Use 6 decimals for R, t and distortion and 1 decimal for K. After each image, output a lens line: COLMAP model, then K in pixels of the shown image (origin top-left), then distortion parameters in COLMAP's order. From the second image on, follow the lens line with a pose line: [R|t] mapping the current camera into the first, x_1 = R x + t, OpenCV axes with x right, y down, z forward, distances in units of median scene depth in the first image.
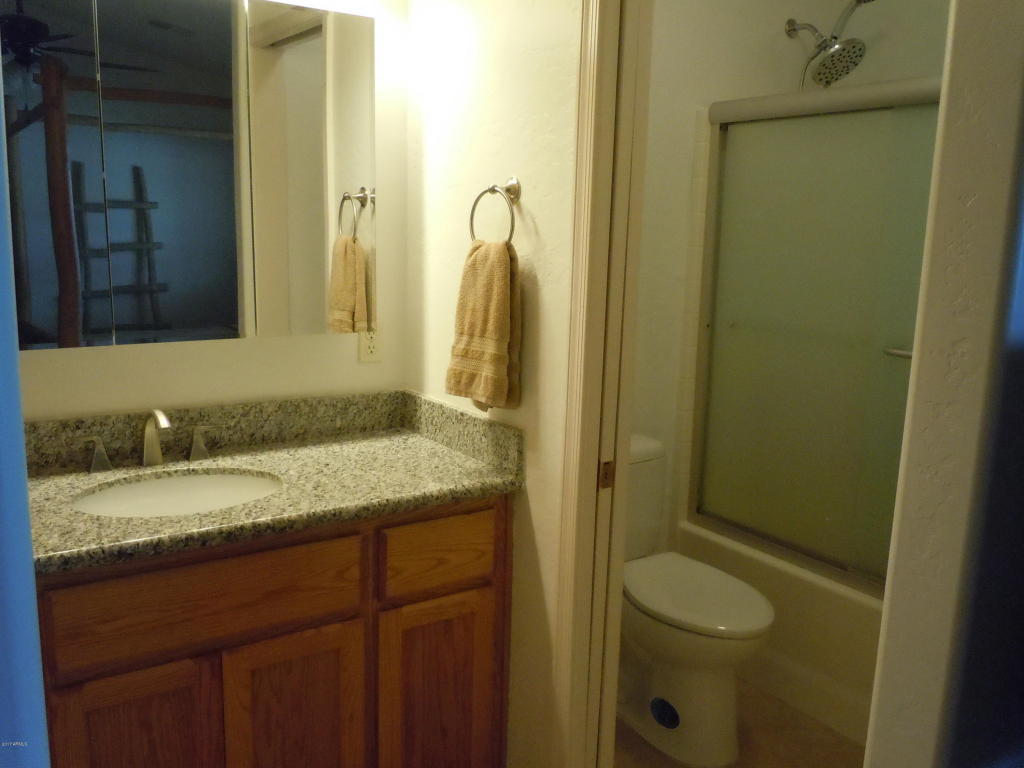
lens RADIAL K [[864.5, 0, 512.0], [0, 864.5, 384.0], [0, 0, 1]] dist [0.050762, -0.119382]
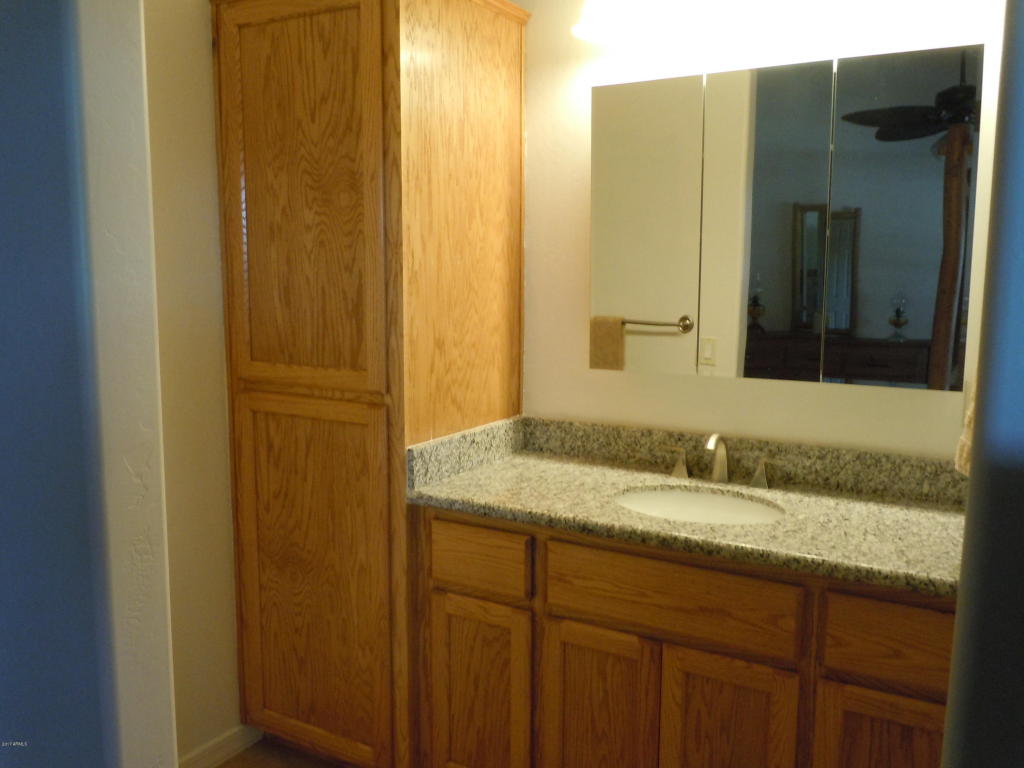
lens RADIAL K [[864.5, 0, 512.0], [0, 864.5, 384.0], [0, 0, 1]] dist [0.050762, -0.119382]
pose [[0.448126, 0.098745, -0.888500, 0.489021], [-0.151966, 0.987830, 0.033138, -0.033154], [0.880960, 0.120172, 0.457678, 0.222247]]
